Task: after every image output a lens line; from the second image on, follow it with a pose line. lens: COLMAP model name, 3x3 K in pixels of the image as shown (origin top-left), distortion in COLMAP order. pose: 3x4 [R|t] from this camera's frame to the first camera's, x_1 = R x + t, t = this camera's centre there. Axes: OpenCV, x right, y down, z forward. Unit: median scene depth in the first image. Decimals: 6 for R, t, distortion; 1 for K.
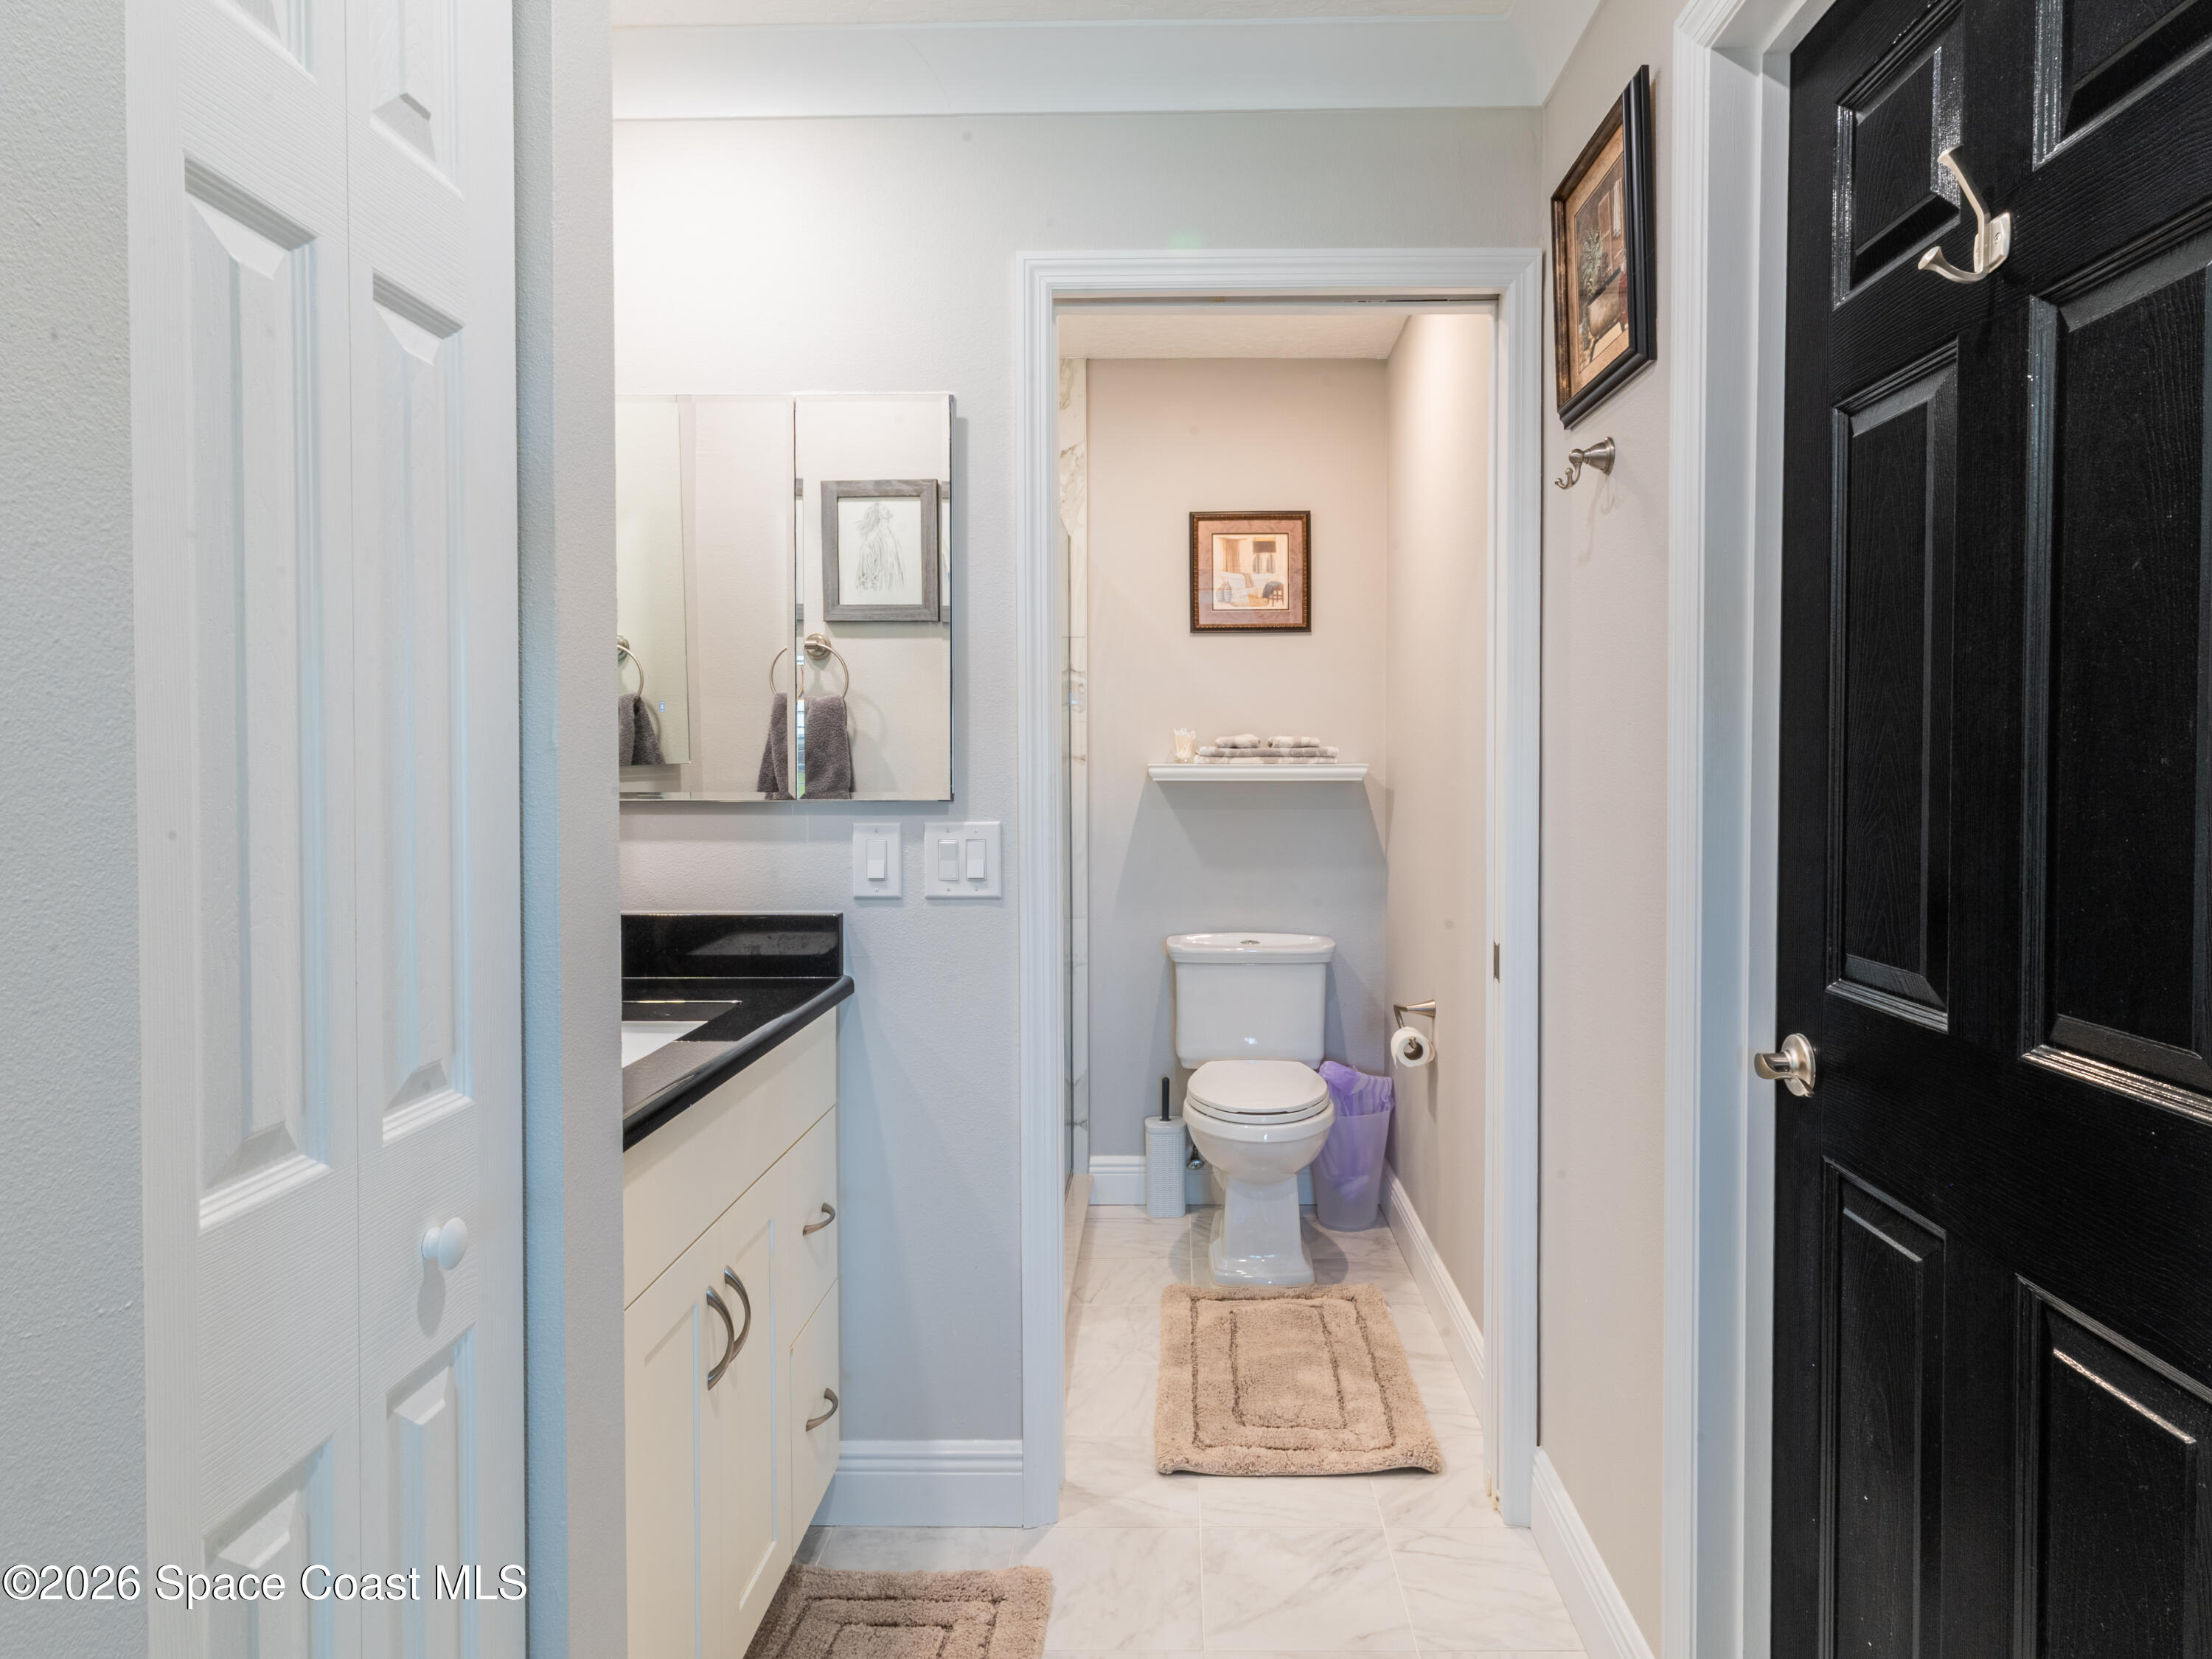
lens RADIAL K [[1304.5, 0, 1153.1], [0, 1304.5, 772.6], [0, 0, 1]] dist [-0.005860, 0.000100]
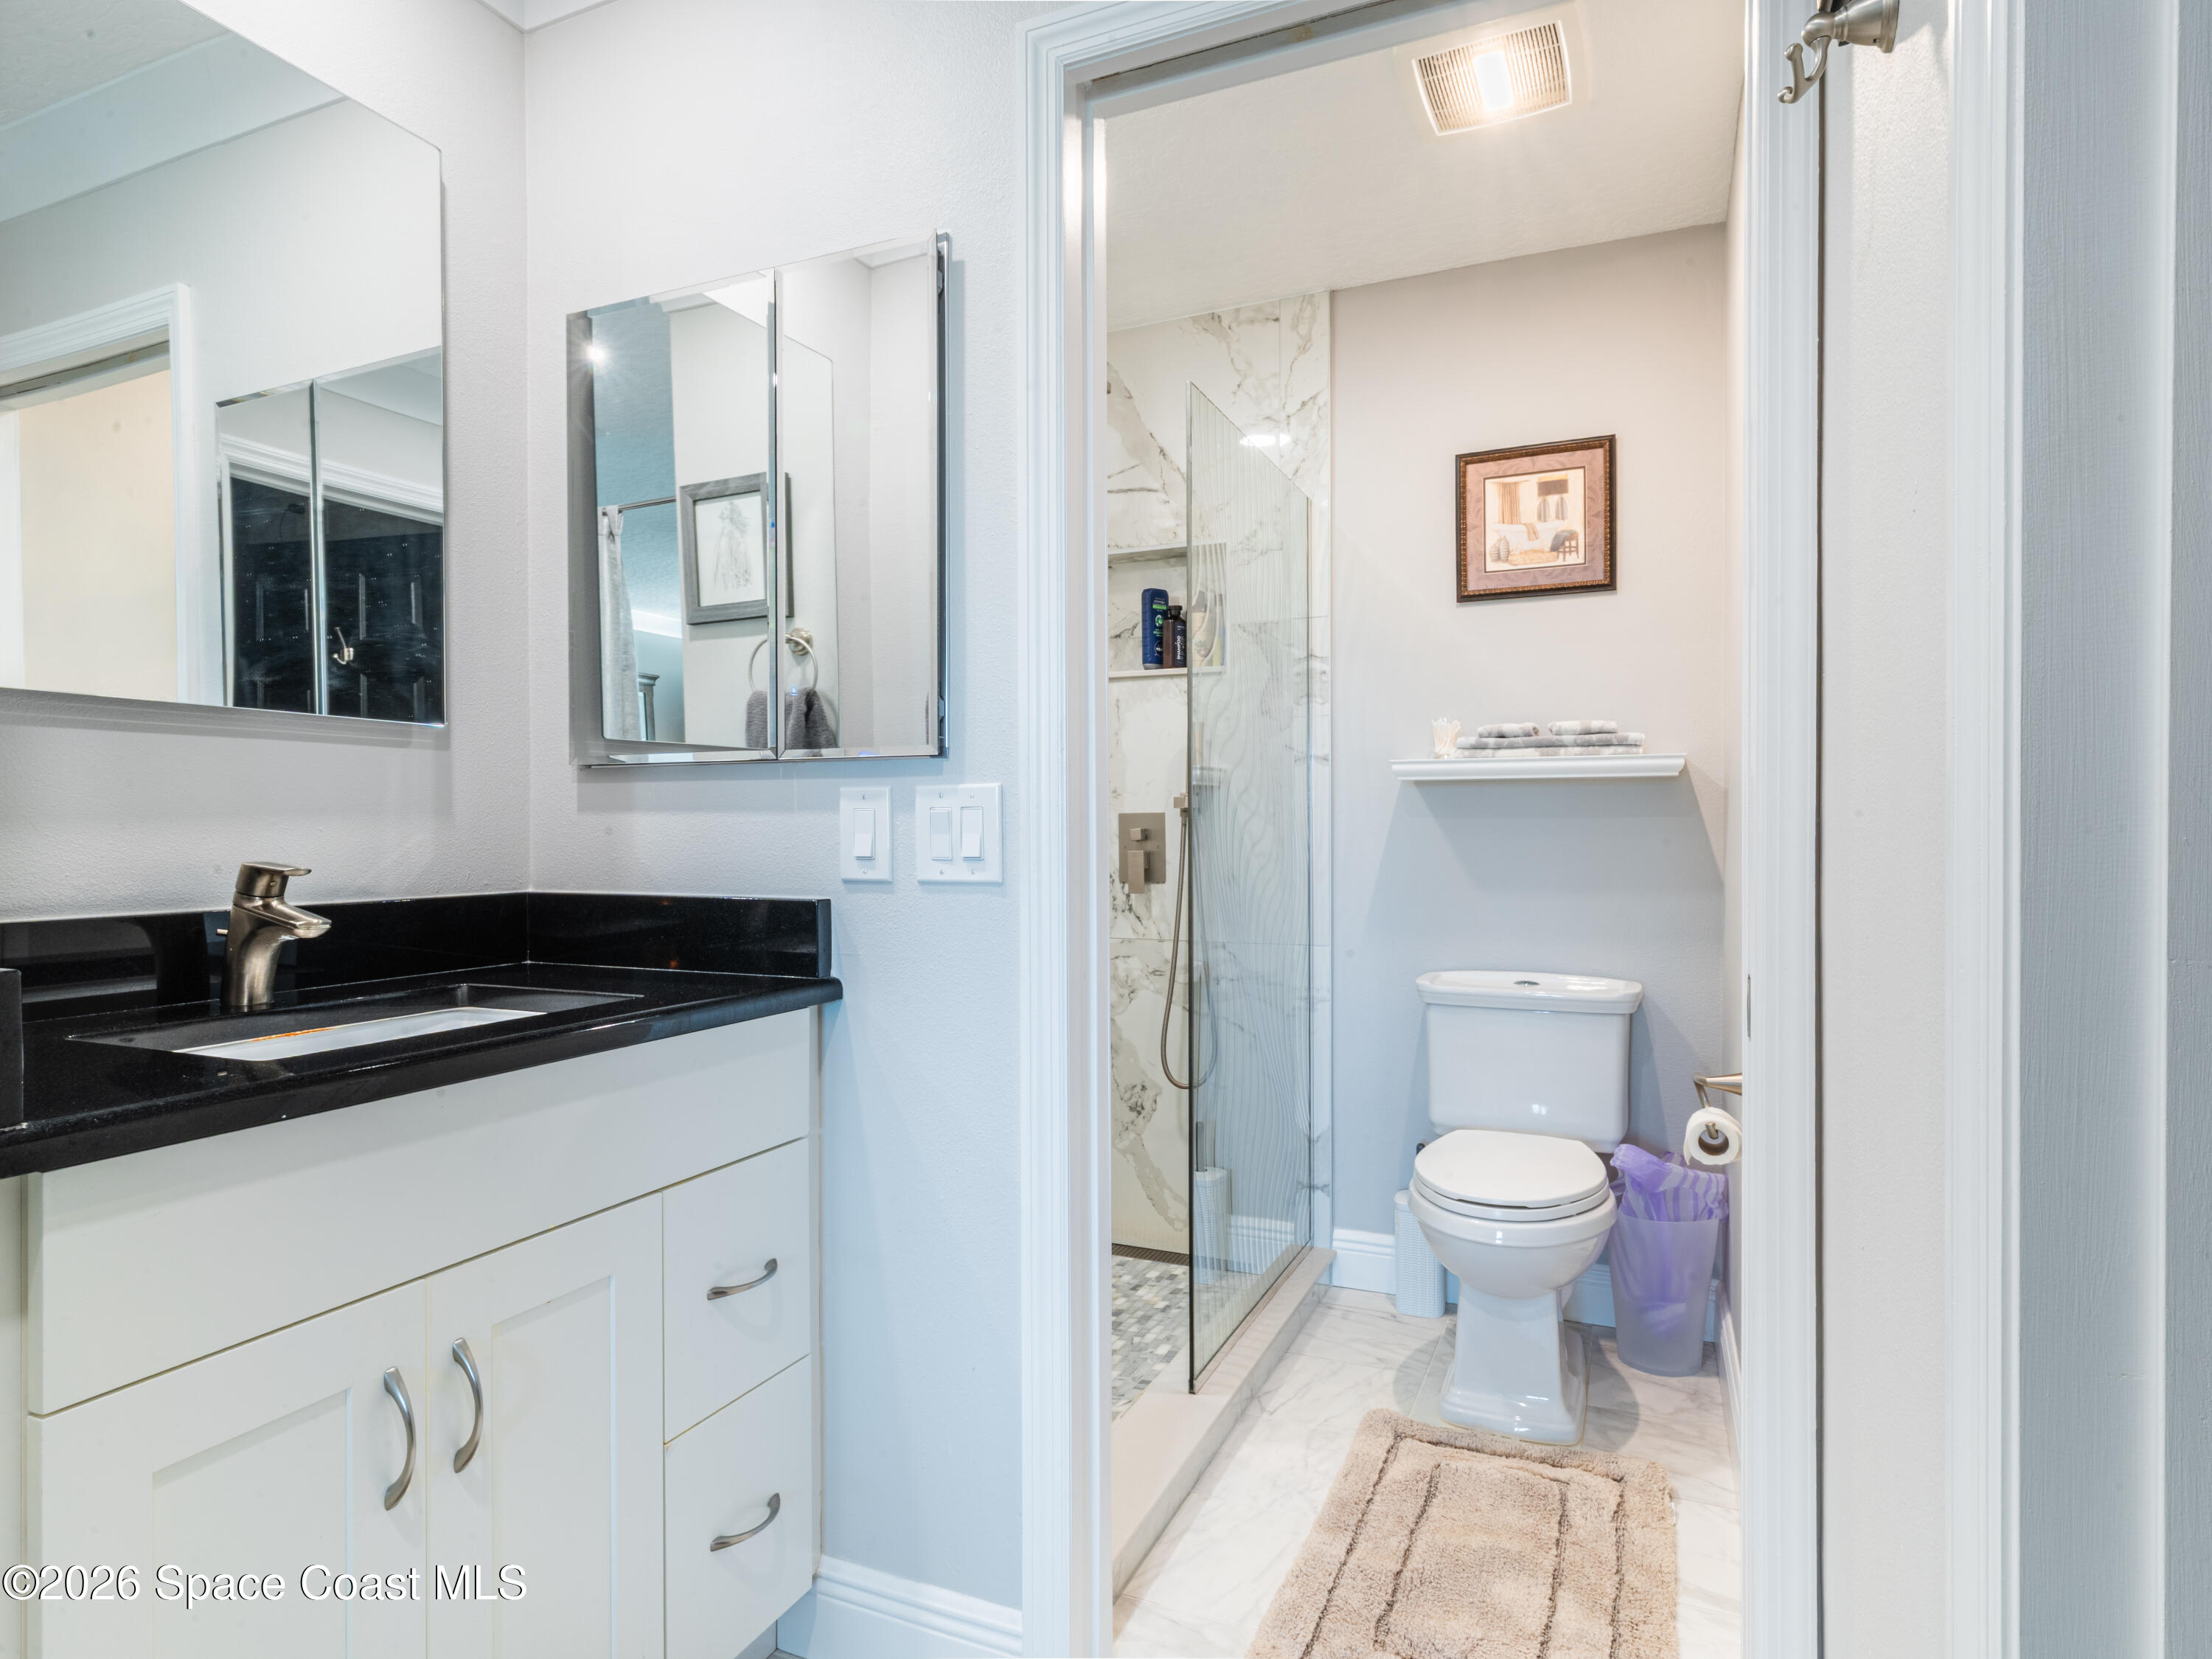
lens RADIAL K [[1200.3, 0, 1110.9], [0, 1200.3, 825.1], [0, 0, 1]] dist [-0.000898, 0.000358]
pose [[0.919958, -0.001250, -0.392015, 0.130333], [-0.002103, 0.999965, -0.008125, 0.041165], [0.392012, 0.008299, 0.919923, 0.234410]]
